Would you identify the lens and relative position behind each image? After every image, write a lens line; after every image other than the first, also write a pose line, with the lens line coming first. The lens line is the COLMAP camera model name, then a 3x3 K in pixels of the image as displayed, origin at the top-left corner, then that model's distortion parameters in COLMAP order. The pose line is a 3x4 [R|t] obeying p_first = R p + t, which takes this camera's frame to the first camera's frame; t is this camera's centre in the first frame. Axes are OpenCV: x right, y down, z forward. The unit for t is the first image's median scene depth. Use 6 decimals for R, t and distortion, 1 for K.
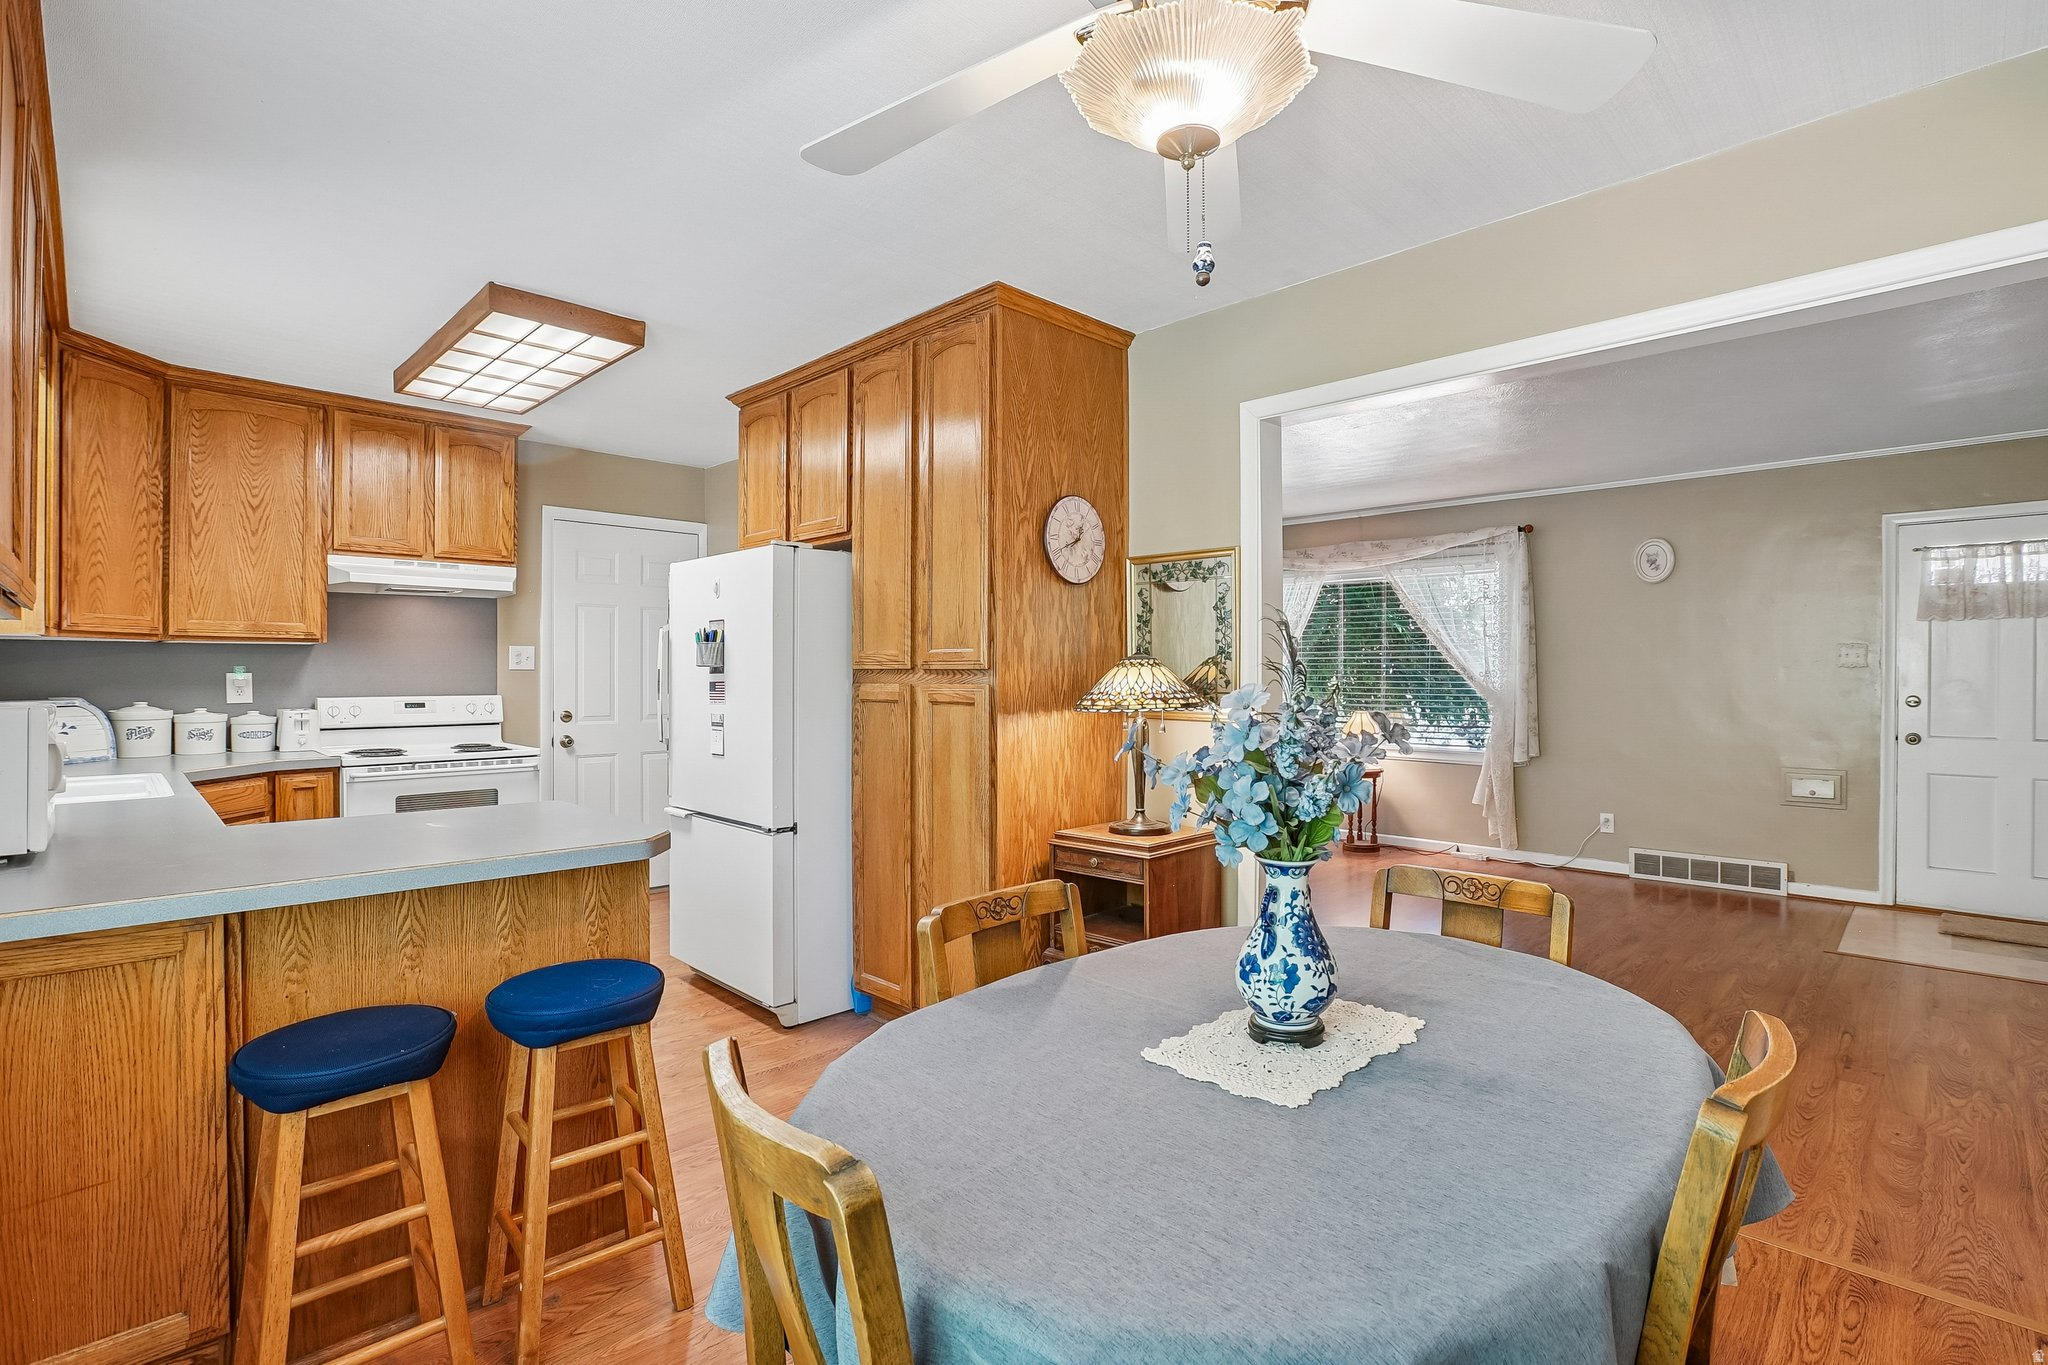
lens RADIAL K [[973.0, 0, 1029.3], [0, 973.0, 674.7], [0, 0, 1]] dist [-0.015367, 0.007721]
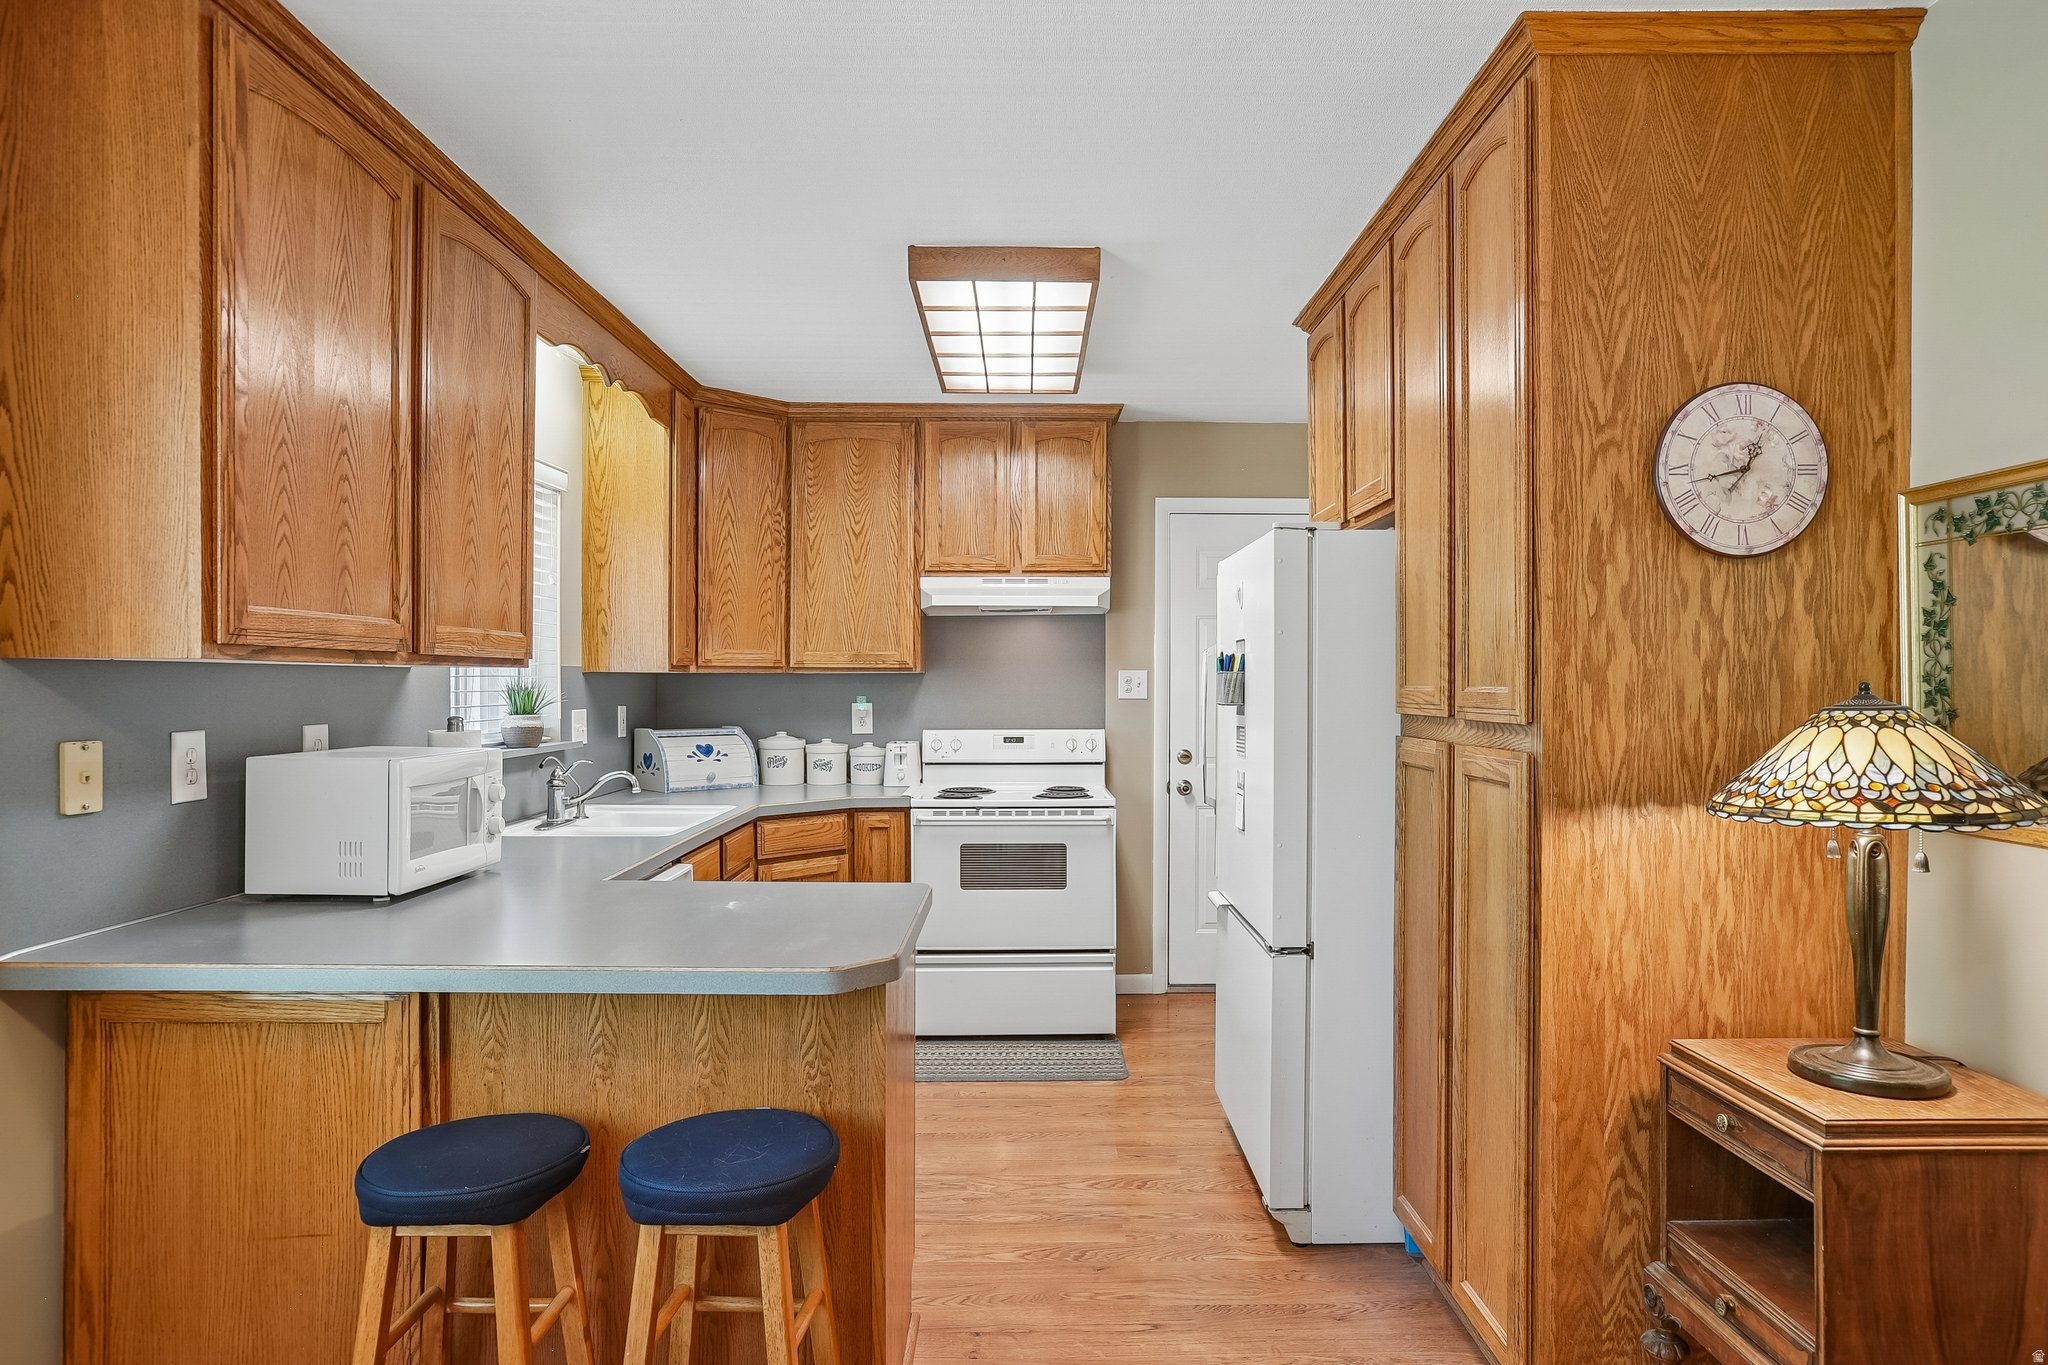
lens RADIAL K [[1228.8, 0, 1016.2], [0, 1228.8, 692.6], [0, 0, 1]] dist [-0.016848, 0.021370]
pose [[0.715402, 0.004462, -0.698699, 0.235584], [-0.000418, 0.999982, 0.005957, -0.027931], [0.698713, -0.003970, 0.715391, 0.297215]]
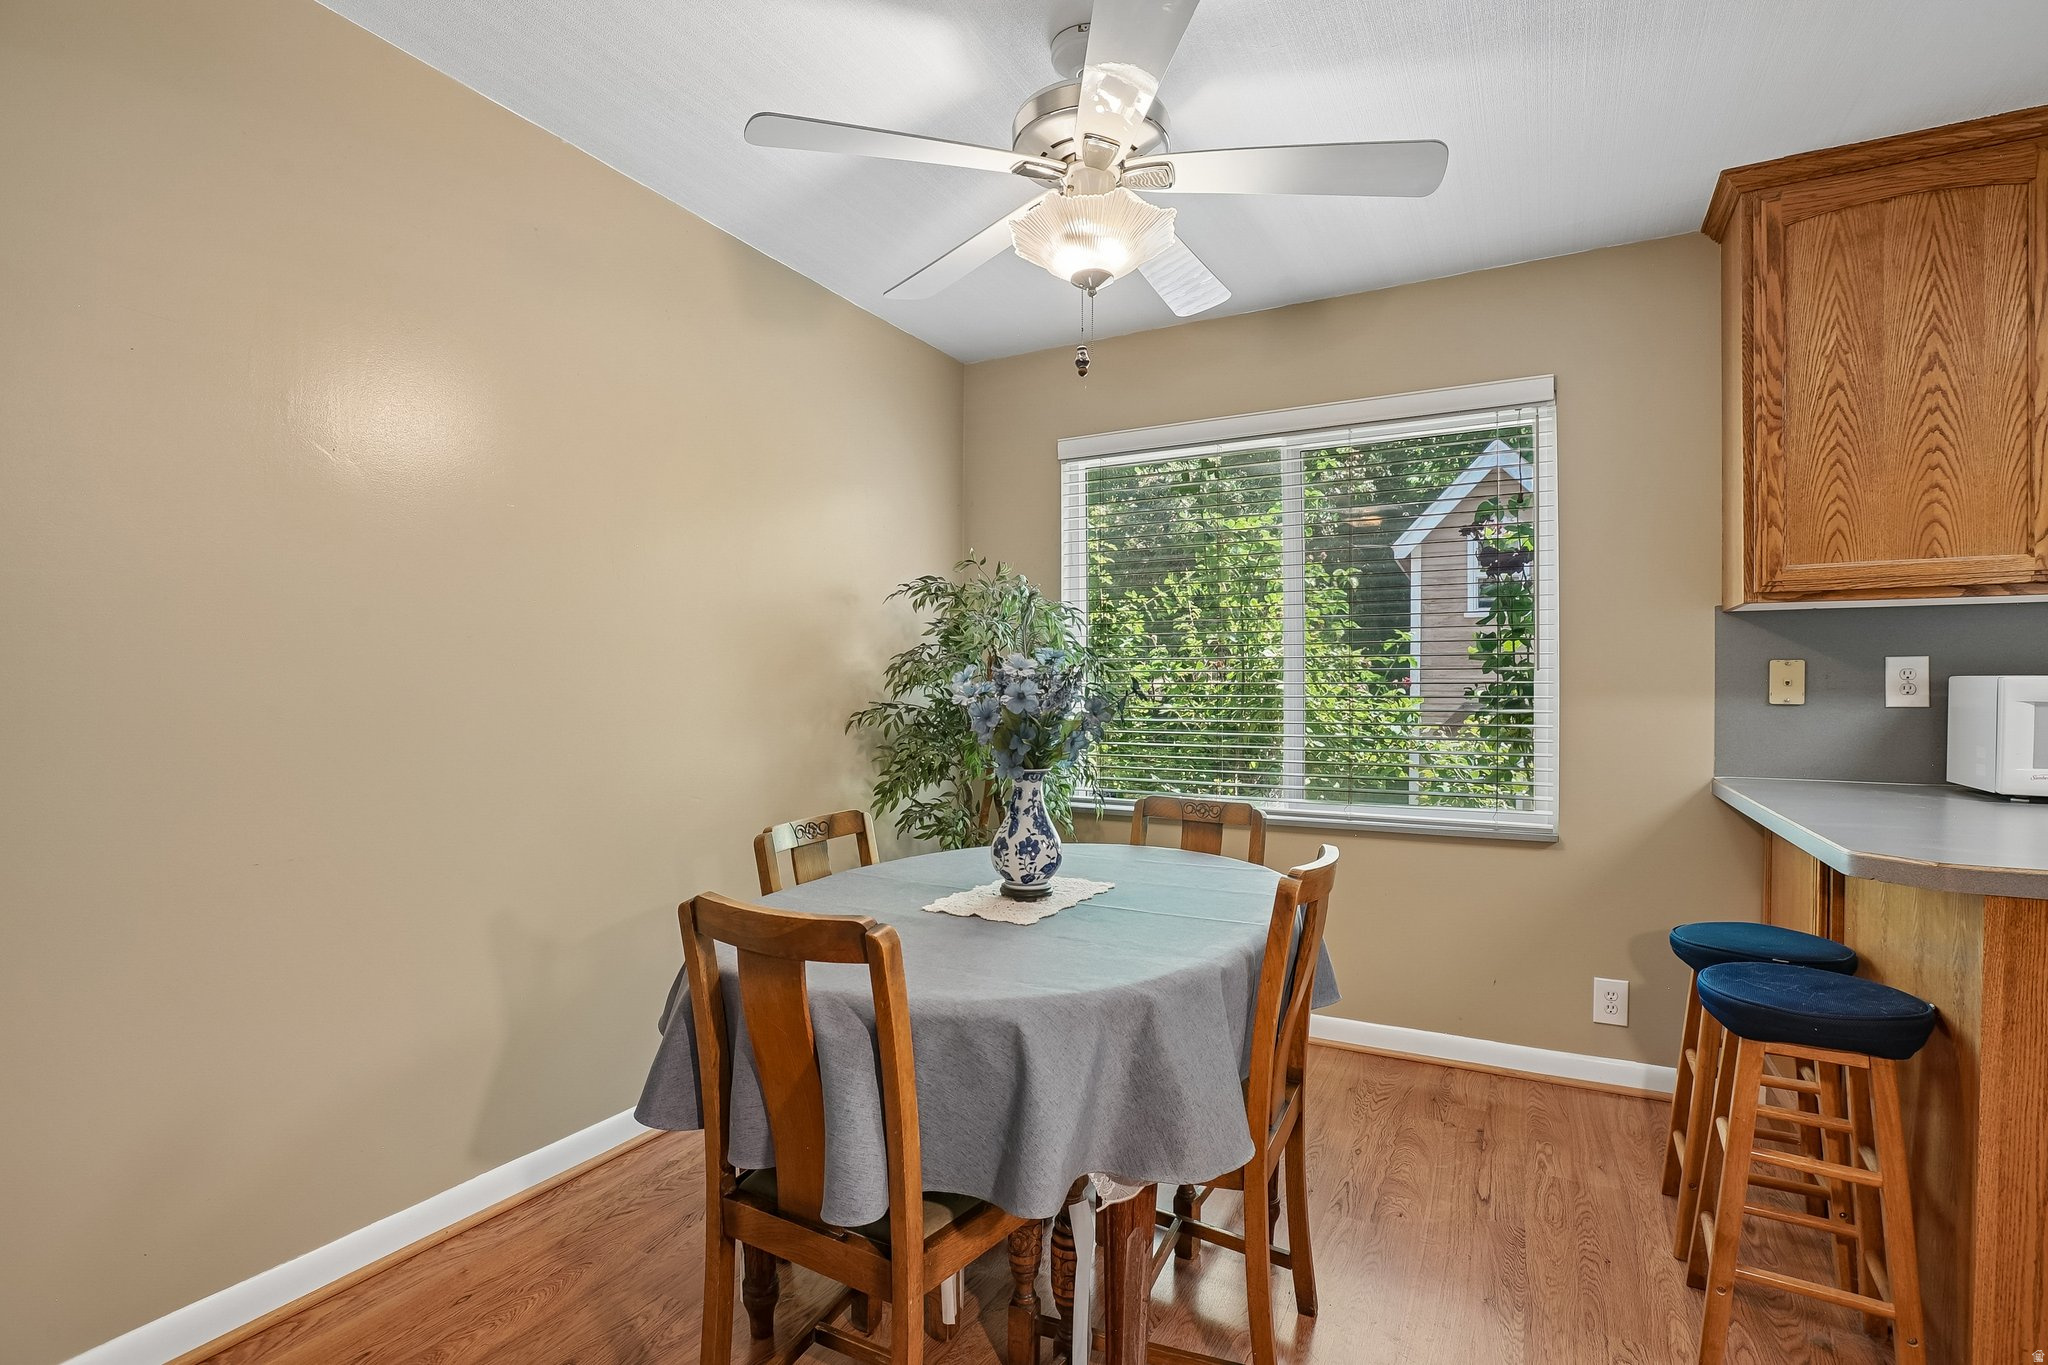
lens RADIAL K [[973.0, 0, 1024.9], [0, 973.0, 688.5], [0, 0, 1]] dist [-0.015367, 0.007721]
pose [[-0.949421, -0.002259, -0.313997, 0.300499], [-0.002624, 0.999996, 0.000741, 0.020771], [0.313994, 0.001527, -0.949424, 0.913426]]
